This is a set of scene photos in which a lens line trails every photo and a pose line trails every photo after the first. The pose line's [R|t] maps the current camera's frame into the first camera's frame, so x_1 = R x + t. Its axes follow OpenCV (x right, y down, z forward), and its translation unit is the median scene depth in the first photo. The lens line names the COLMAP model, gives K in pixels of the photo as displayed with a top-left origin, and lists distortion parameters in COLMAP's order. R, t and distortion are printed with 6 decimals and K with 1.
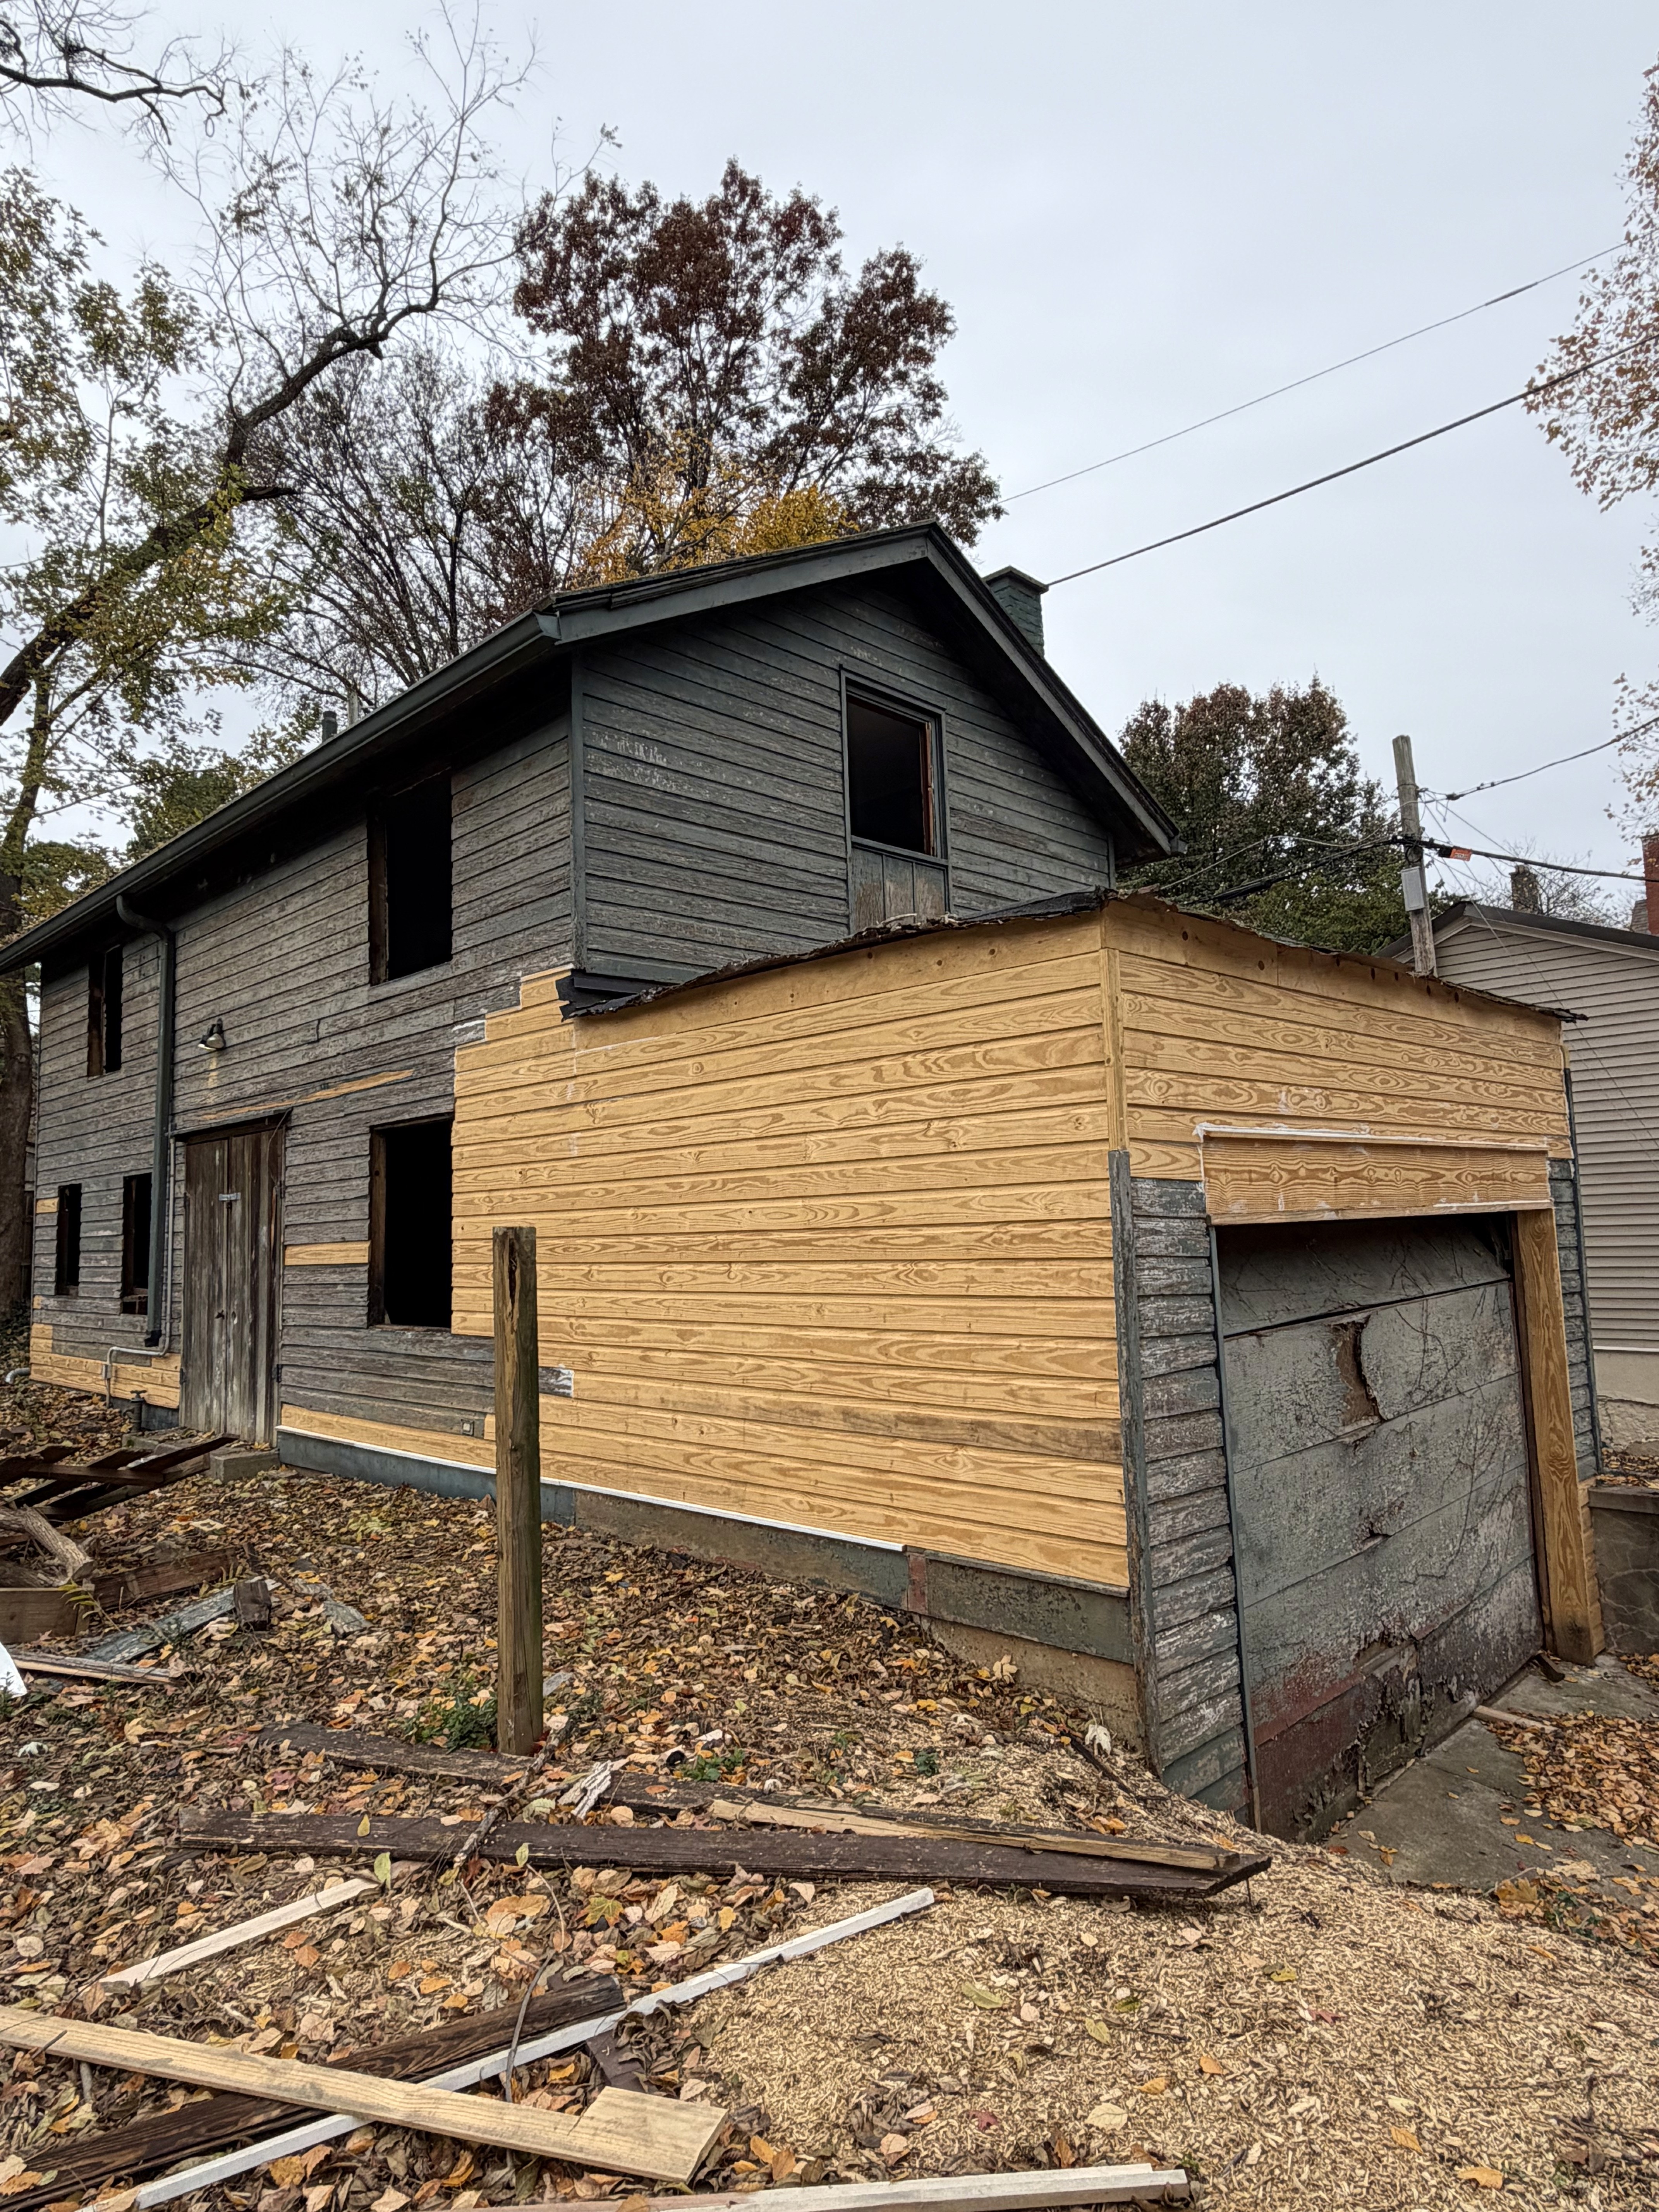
lens RADIAL K [[1338.7, 0, 826.3], [0, 1338.7, 1110.9], [0, 0, 1]] dist [-0.007187, -0.000669]
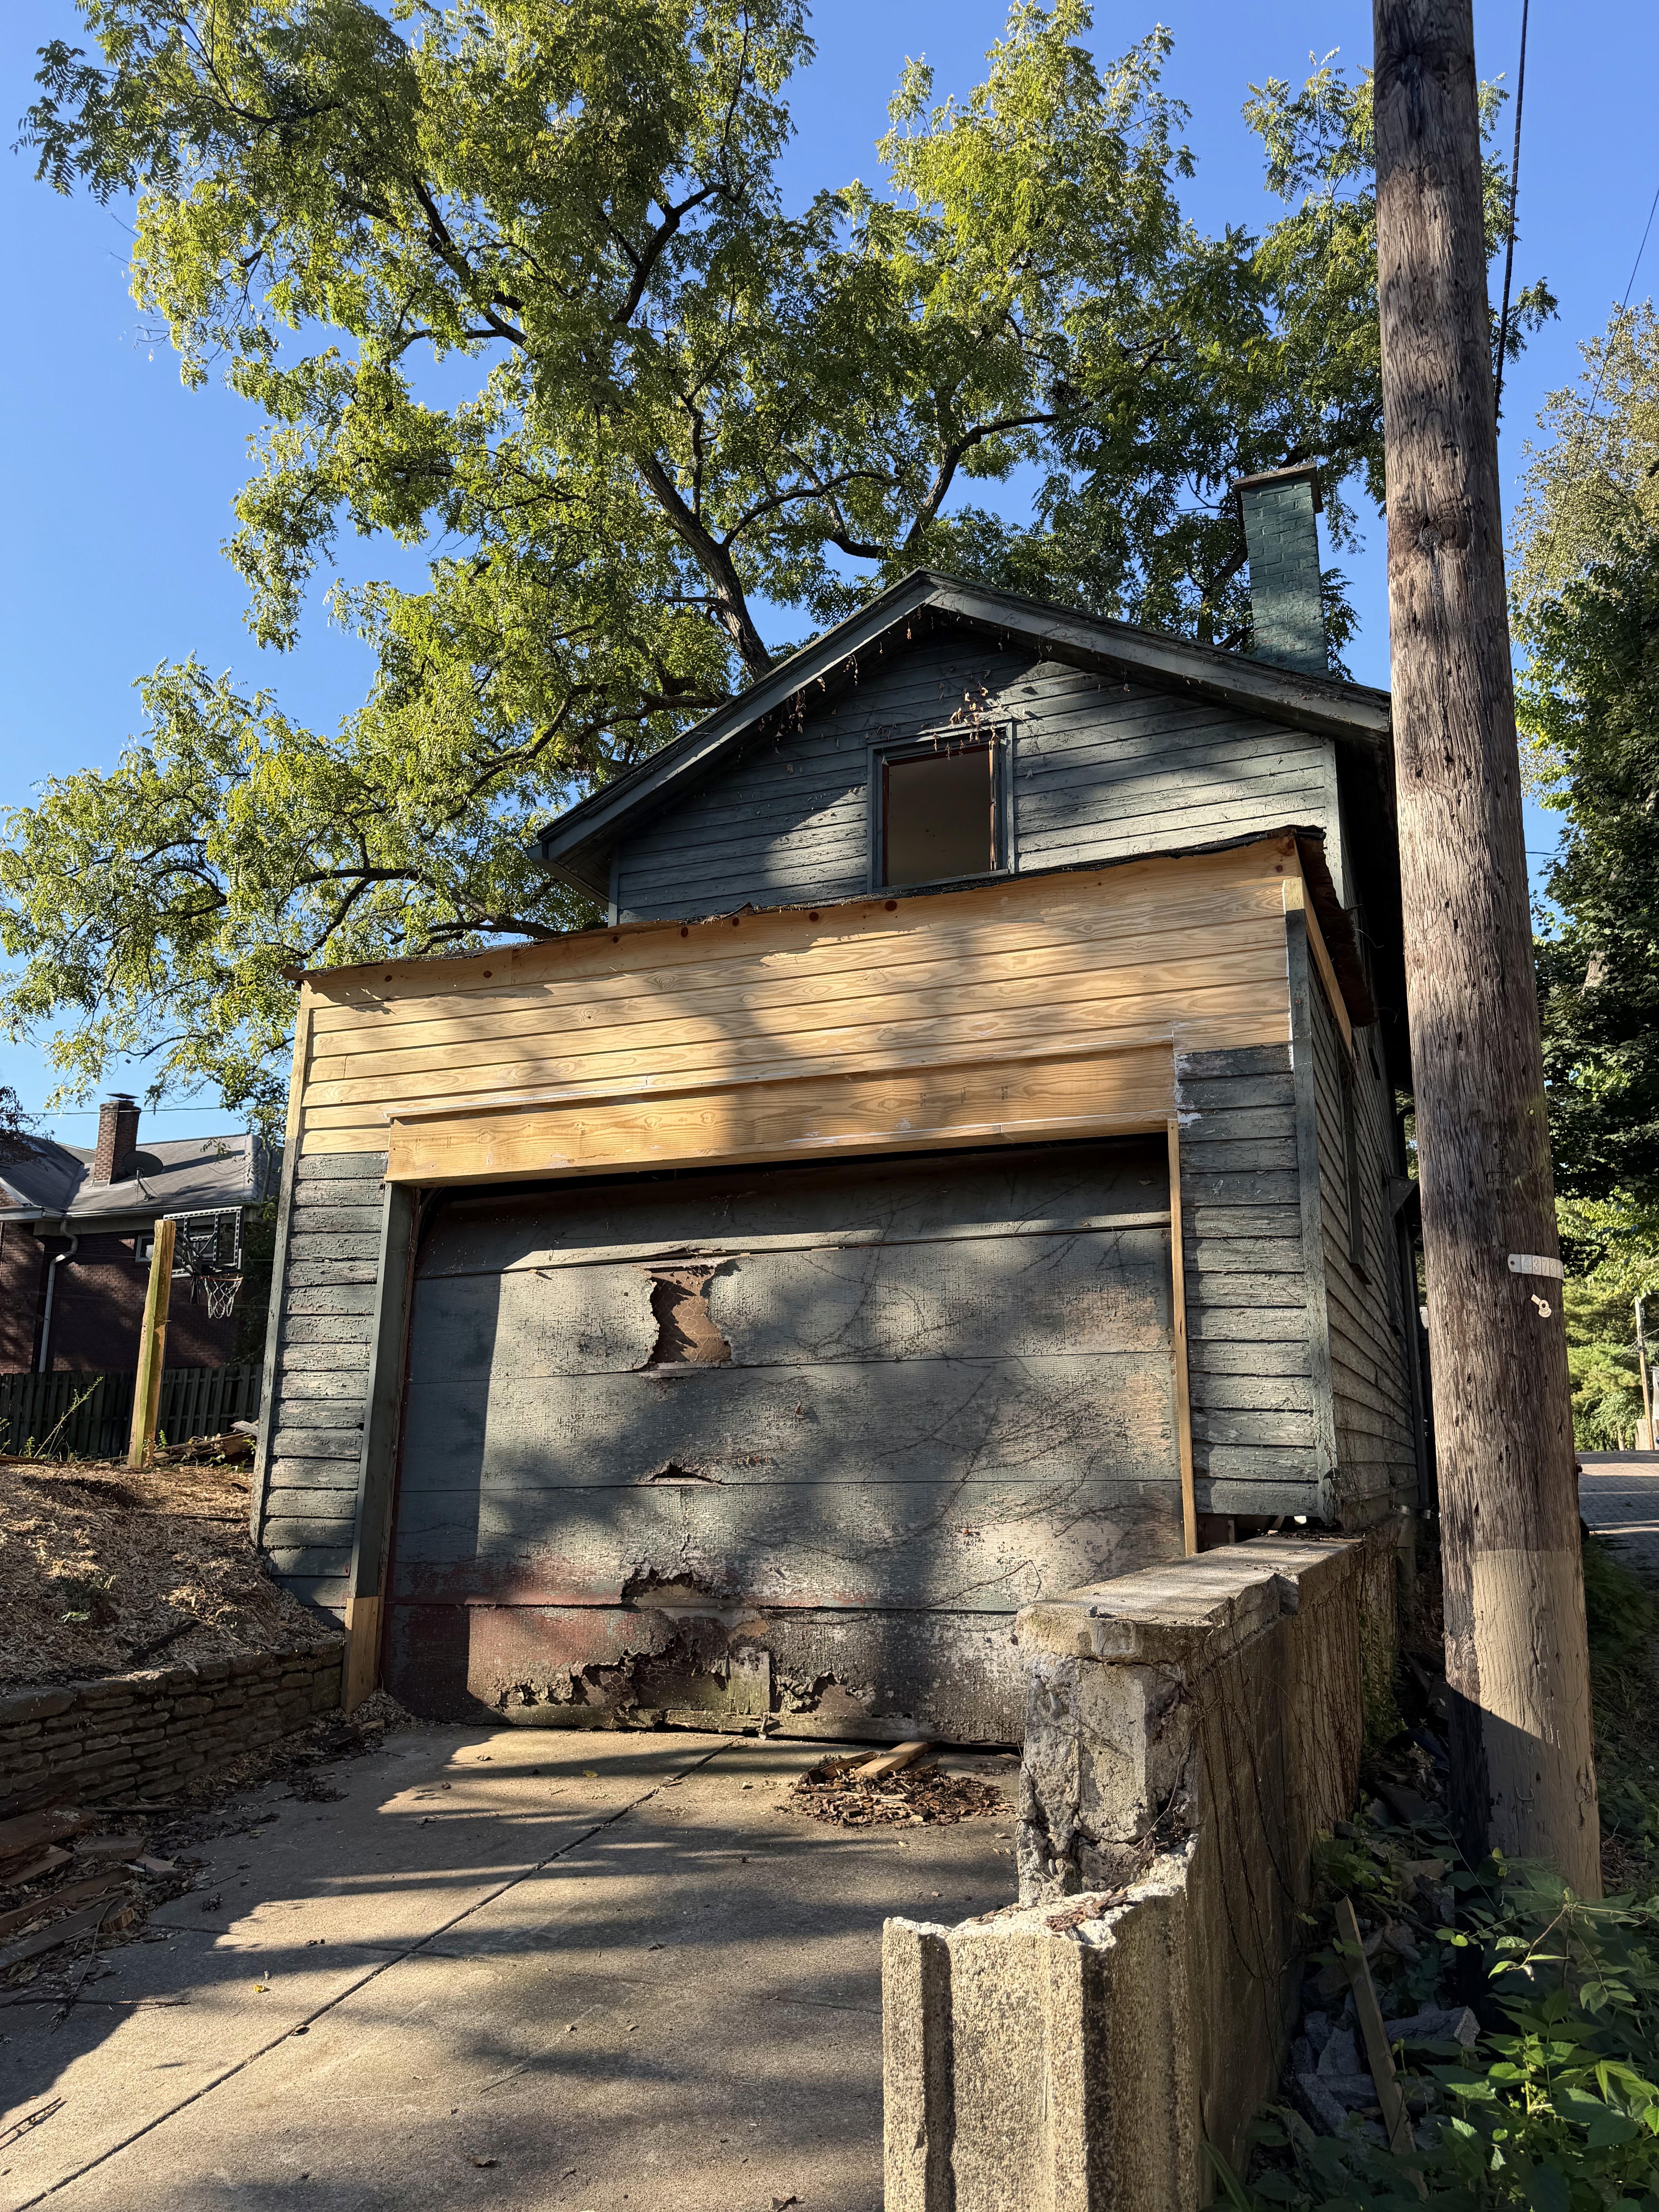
lens RADIAL K [[1569.4, 0, 822.3], [0, 1569.4, 1098.0], [0, 0, 1]] dist [0.027519, -0.005980]
pose [[0.407381, -0.177383, -0.895866, 1.034045], [0.067731, 0.984123, -0.164058, 0.158532], [0.910743, 0.006156, 0.412927, 0.400172]]
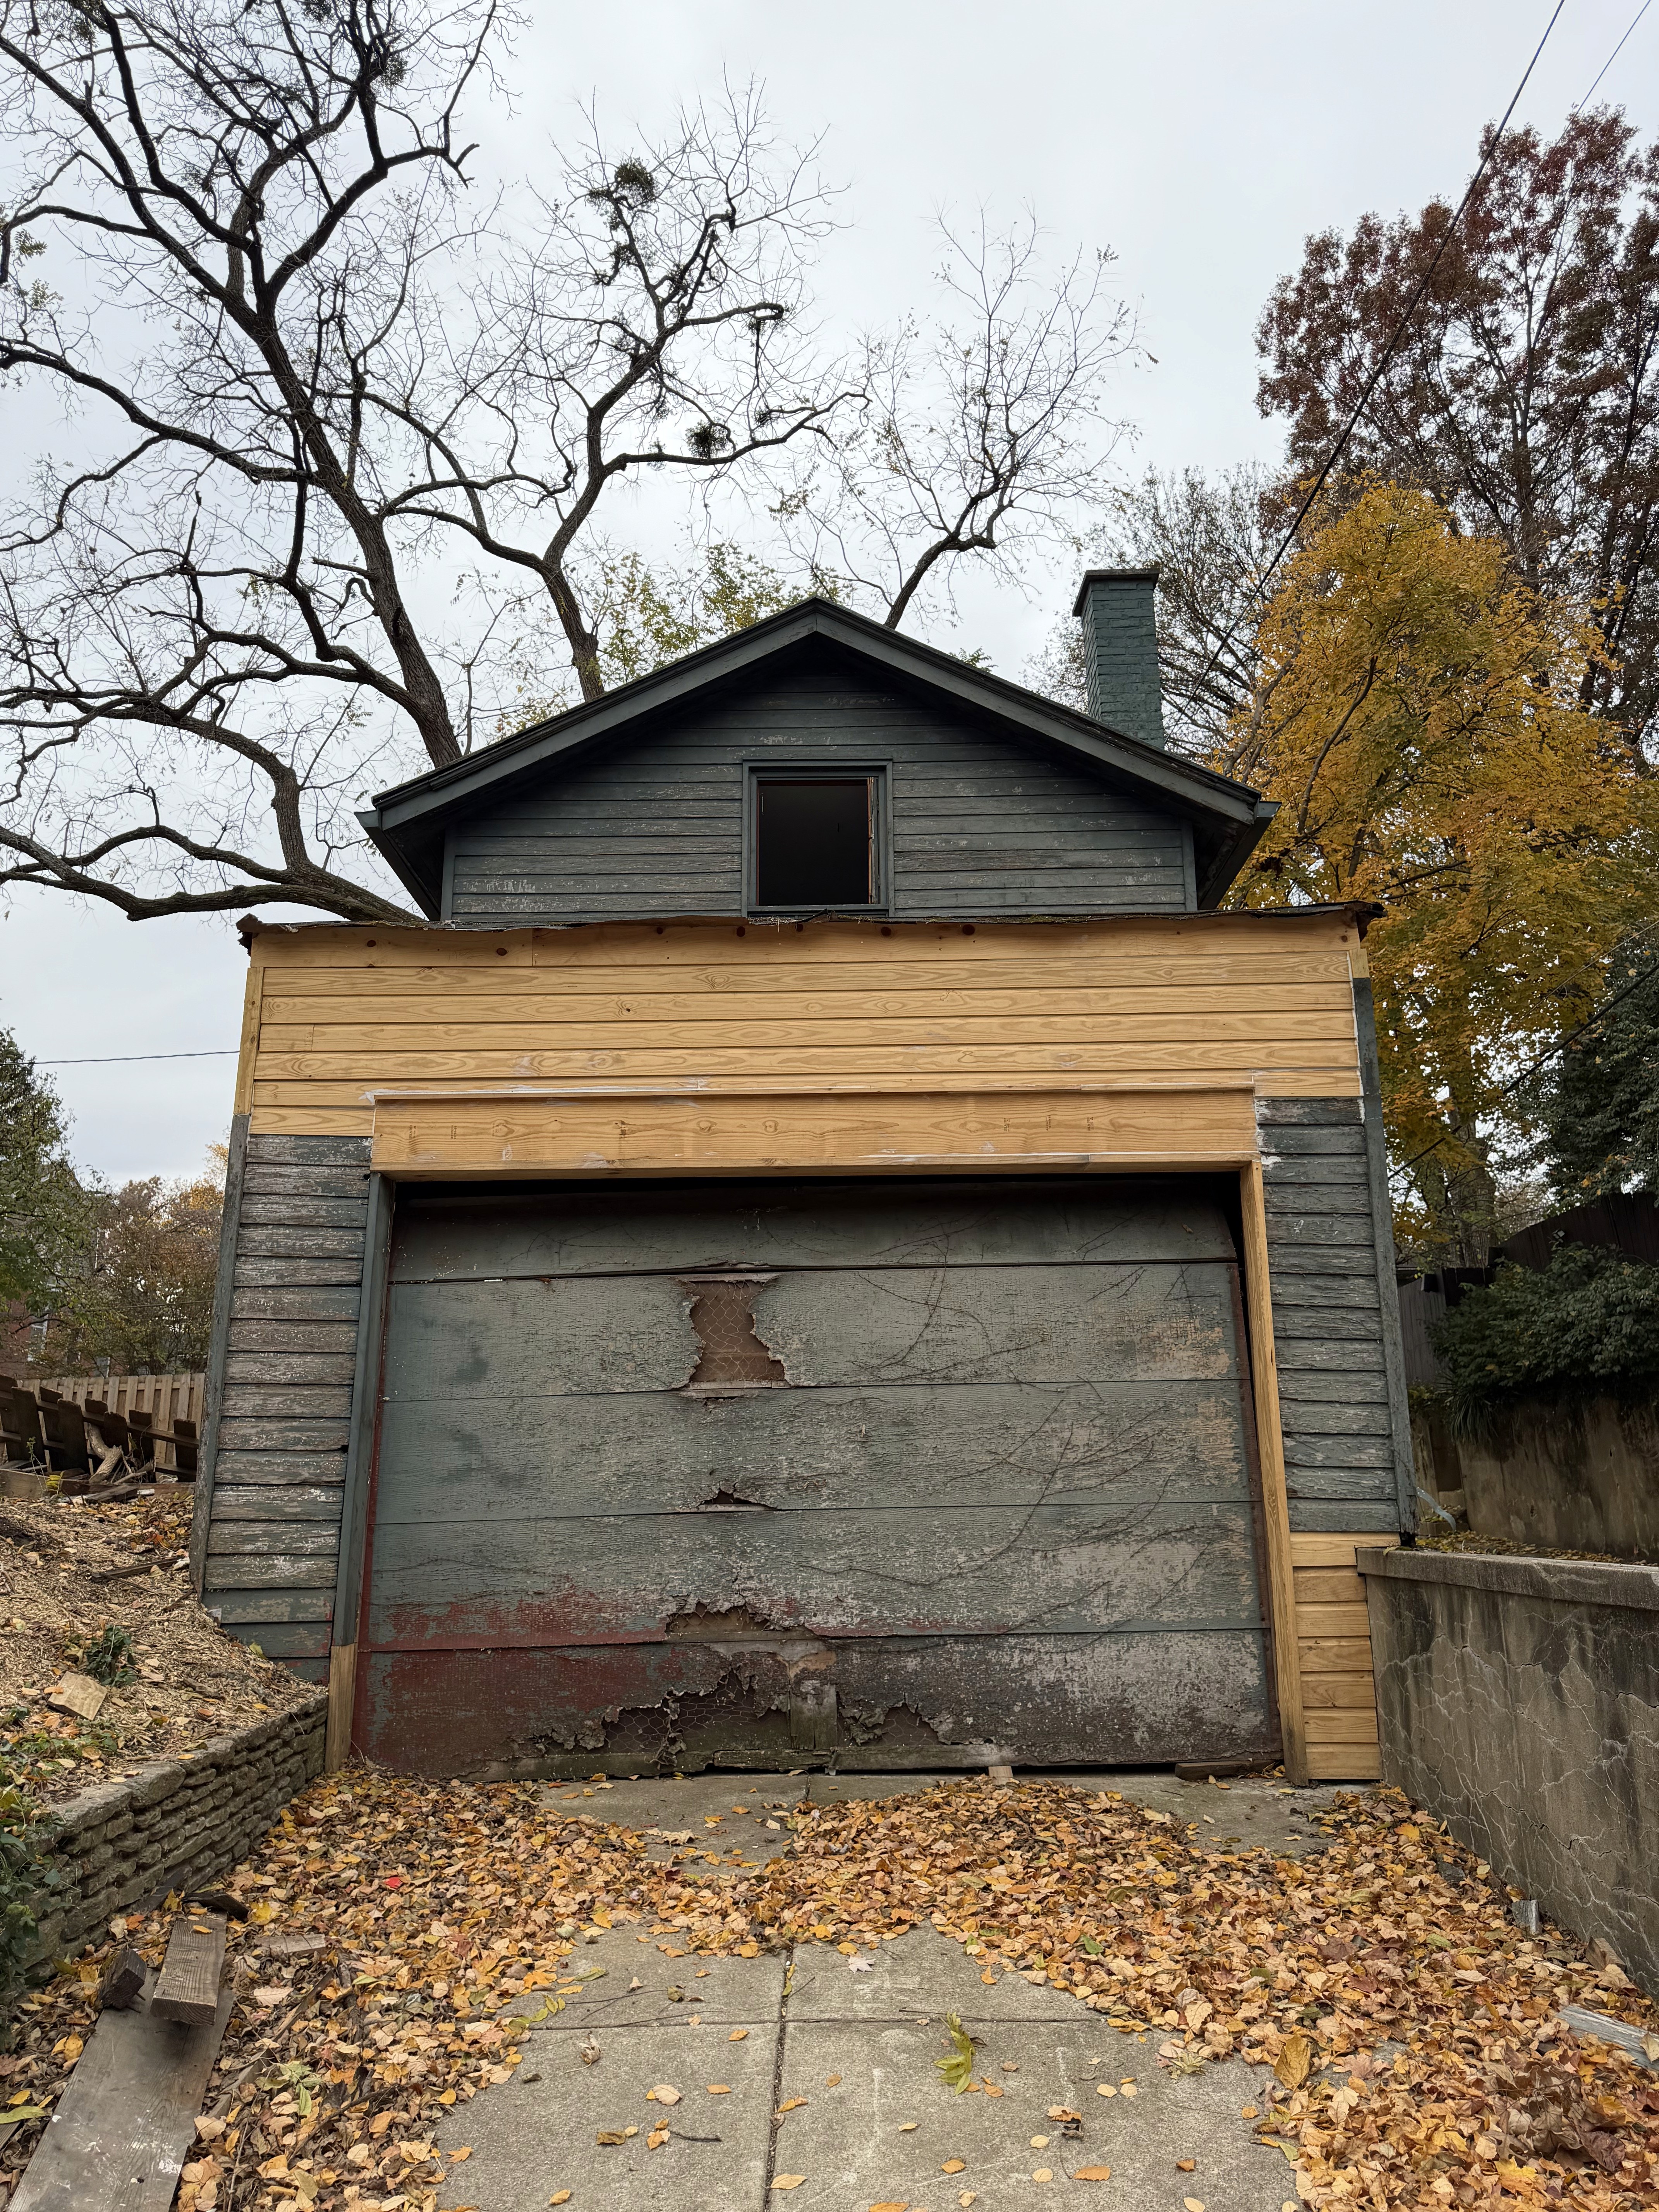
lens RADIAL K [[1569.4, 0, 822.9], [0, 1569.4, 1111.1], [0, 0, 1]] dist [0.027519, -0.005980]
pose [[0.702396, -0.148212, -0.696185, 0.842703], [0.048554, 0.985779, -0.160877, 0.150140], [0.710128, 0.079197, 0.699604, 0.158097]]
